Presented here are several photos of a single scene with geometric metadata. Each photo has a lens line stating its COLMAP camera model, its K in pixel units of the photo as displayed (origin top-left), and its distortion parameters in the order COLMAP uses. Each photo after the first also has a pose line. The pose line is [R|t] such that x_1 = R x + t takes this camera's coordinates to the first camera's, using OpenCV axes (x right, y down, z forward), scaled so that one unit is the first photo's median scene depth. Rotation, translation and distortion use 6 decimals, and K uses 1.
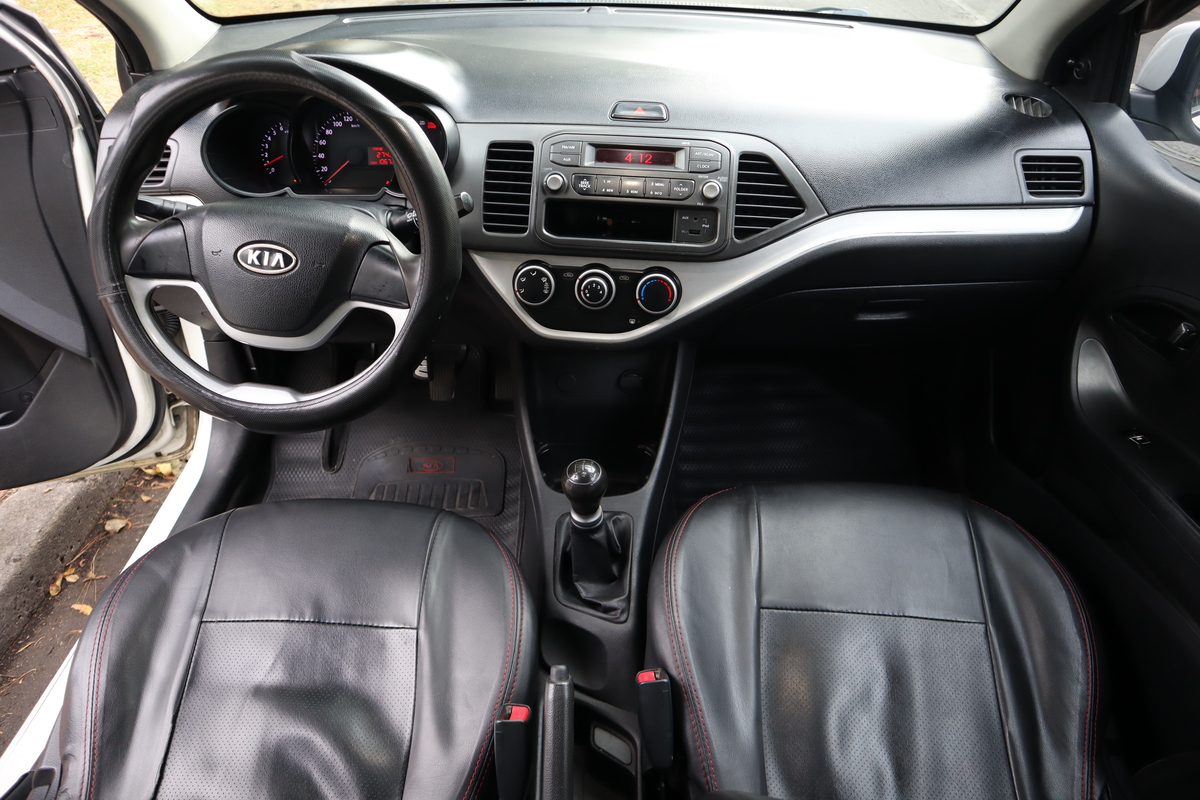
lens RADIAL K [[831.9, 0, 603.9], [0, 831.9, 397.8], [0, 0, 1]] dist [-0.134161, 0.085655]
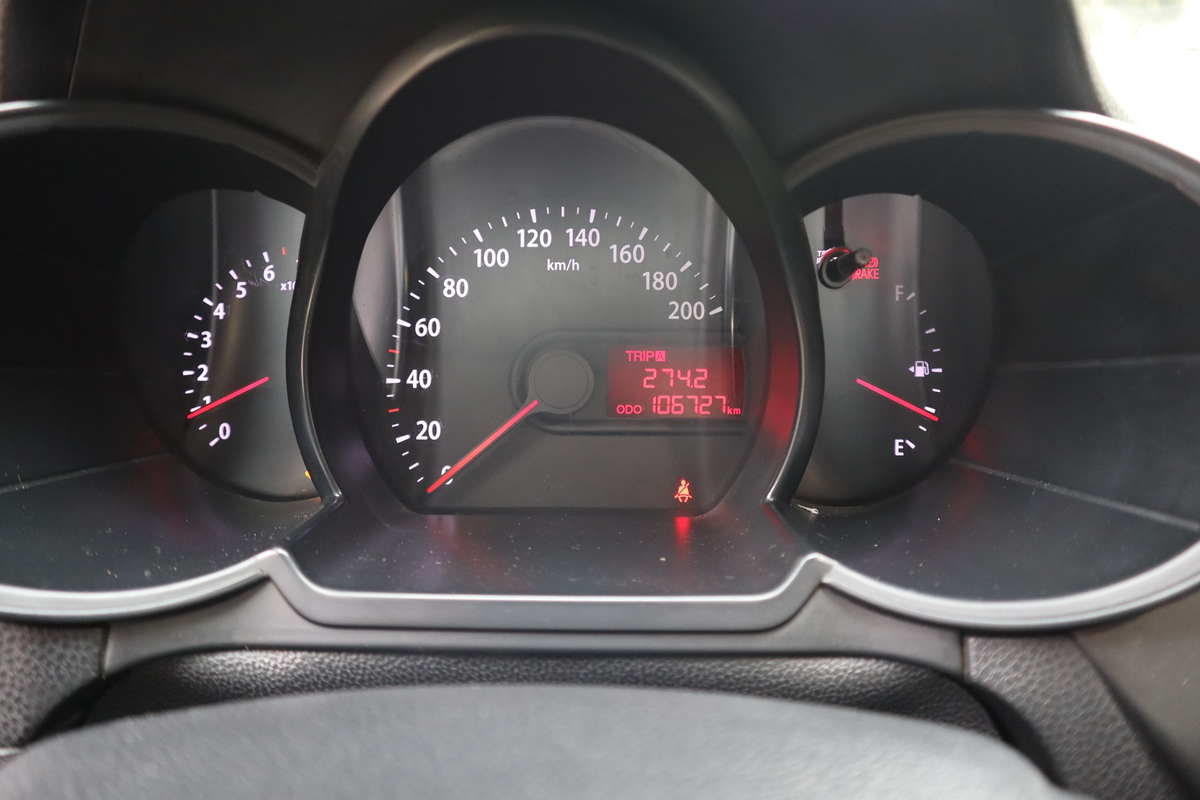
lens RADIAL K [[831.9, 0, 603.9], [0, 831.9, 397.8], [0, 0, 1]] dist [-0.134161, 0.085655]
pose [[0.999917, -0.008511, 0.009716, -0.330150], [0.010763, 0.964886, -0.262449, -0.252580], [-0.007141, 0.262532, 0.964897, 0.847180]]
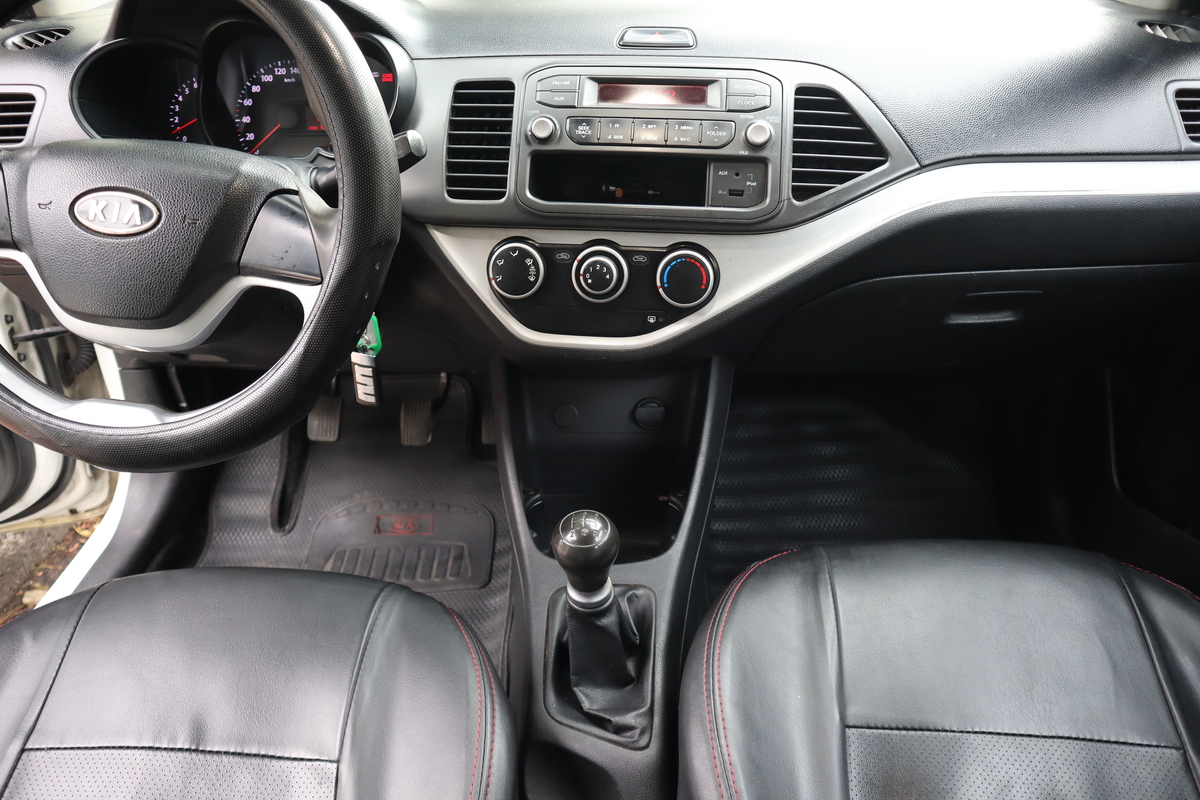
lens RADIAL K [[831.9, 0, 603.9], [0, 831.9, 397.8], [0, 0, 1]] dist [-0.134161, 0.085655]
pose [[0.999856, -0.008944, -0.014413, 0.002727], [0.007809, 0.997000, -0.077008, 0.032472], [0.015058, 0.076884, 0.996926, 0.291692]]
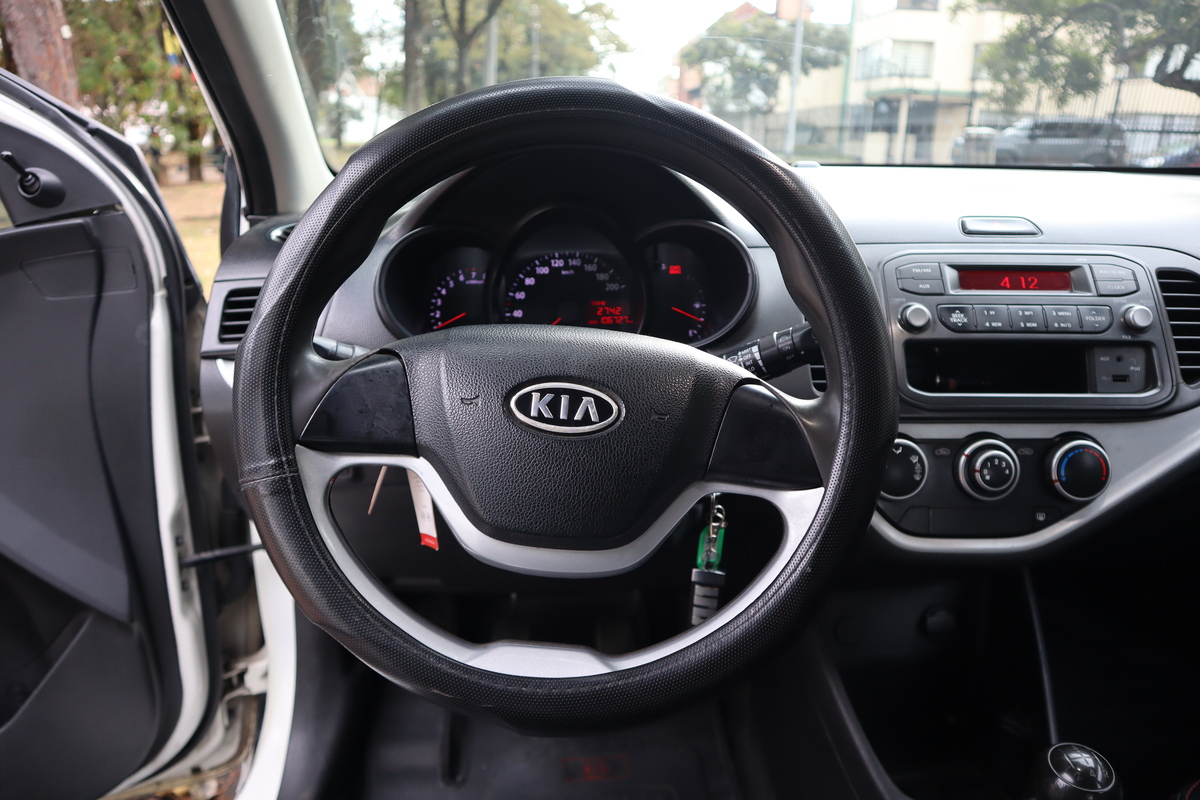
lens RADIAL K [[831.9, 0, 603.9], [0, 831.9, 397.8], [0, 0, 1]] dist [-0.134161, 0.085655]
pose [[0.998386, -0.041302, 0.038979, -0.342625], [0.051597, 0.946441, -0.318729, 0.004833], [-0.023727, 0.320225, 0.947044, 0.381552]]
